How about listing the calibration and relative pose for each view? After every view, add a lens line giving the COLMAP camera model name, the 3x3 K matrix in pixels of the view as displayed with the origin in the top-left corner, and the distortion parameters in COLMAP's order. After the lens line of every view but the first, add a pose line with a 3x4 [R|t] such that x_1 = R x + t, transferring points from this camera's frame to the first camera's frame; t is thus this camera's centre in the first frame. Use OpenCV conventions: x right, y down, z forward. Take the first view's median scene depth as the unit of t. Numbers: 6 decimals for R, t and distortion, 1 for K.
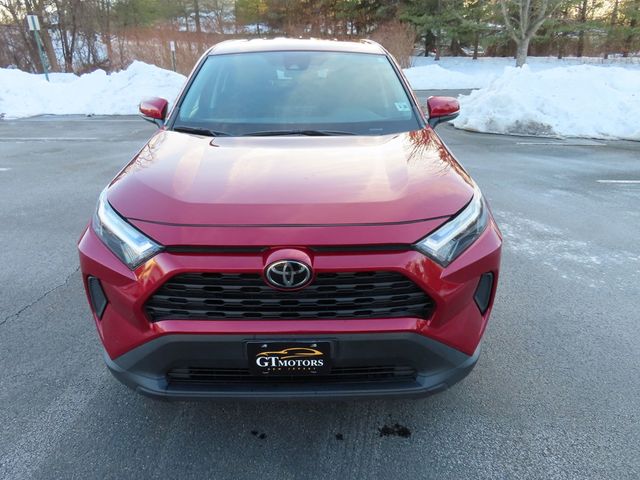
lens RADIAL K [[456.4, 0, 317.3], [0, 456.4, 240.8], [0, 0, 1]] dist [-0.014976, 0.010118]
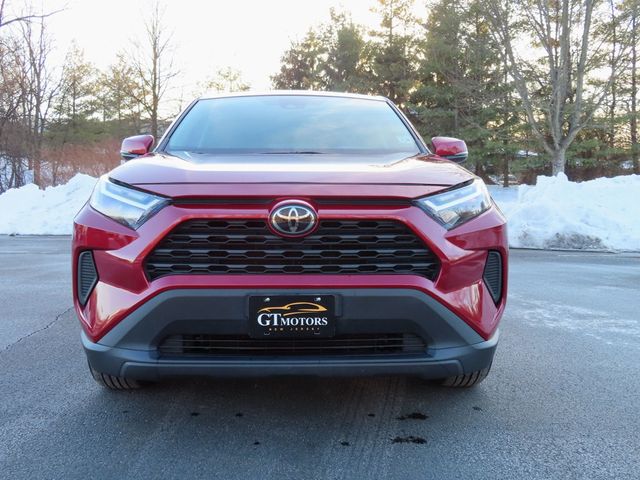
lens RADIAL K [[631.9, 0, 320.4], [0, 631.9, 239.9], [0, 0, 1]] dist [0.004849, 0.000000]
pose [[0.999695, 0.001249, 0.024681, -0.030719], [0.006201, 0.954097, -0.299432, 0.441553], [-0.023922, 0.299494, 0.953798, -0.279821]]
